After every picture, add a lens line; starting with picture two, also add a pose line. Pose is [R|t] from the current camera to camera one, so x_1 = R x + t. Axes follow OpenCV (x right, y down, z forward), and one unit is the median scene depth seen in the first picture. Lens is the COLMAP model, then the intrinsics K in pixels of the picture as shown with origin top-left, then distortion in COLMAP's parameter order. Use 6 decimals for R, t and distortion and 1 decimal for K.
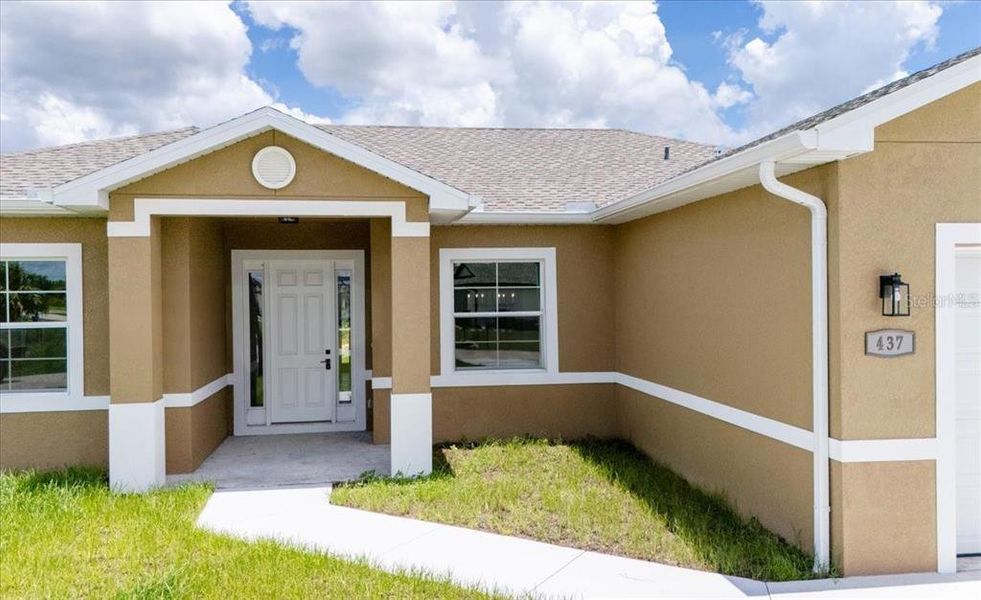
lens RADIAL K [[705.2, 0, 489.3], [0, 705.2, 296.3], [0, 0, 1]] dist [0.005123, -0.000069]
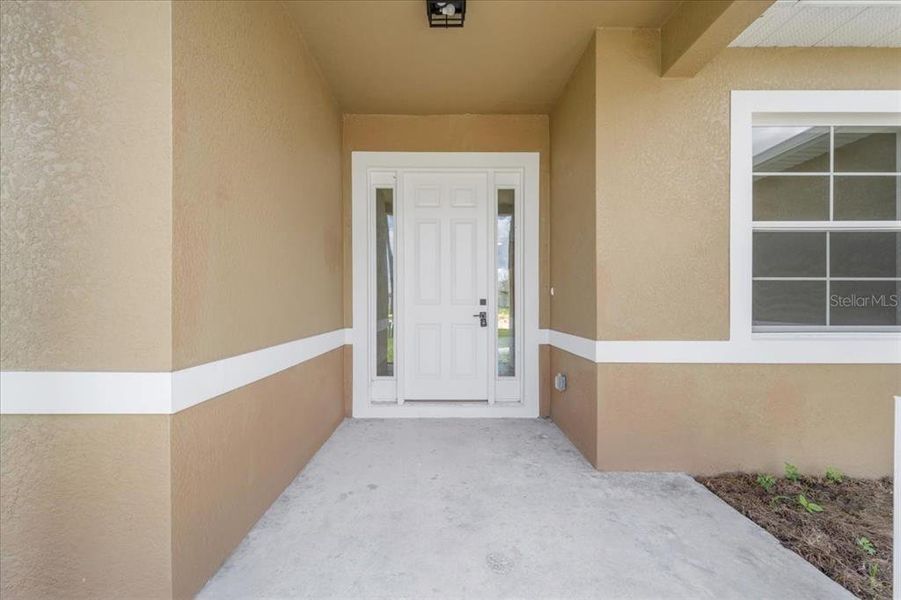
lens RADIAL K [[365.5, 0, 449.7], [0, 365.5, 300.5], [0, 0, 1]] dist [-0.001698, -0.000290]
pose [[0.988224, 0.014857, -0.152289, -0.255697], [-0.013156, 0.999839, 0.012174, 0.091166], [0.152446, -0.010028, 0.988261, 0.787303]]
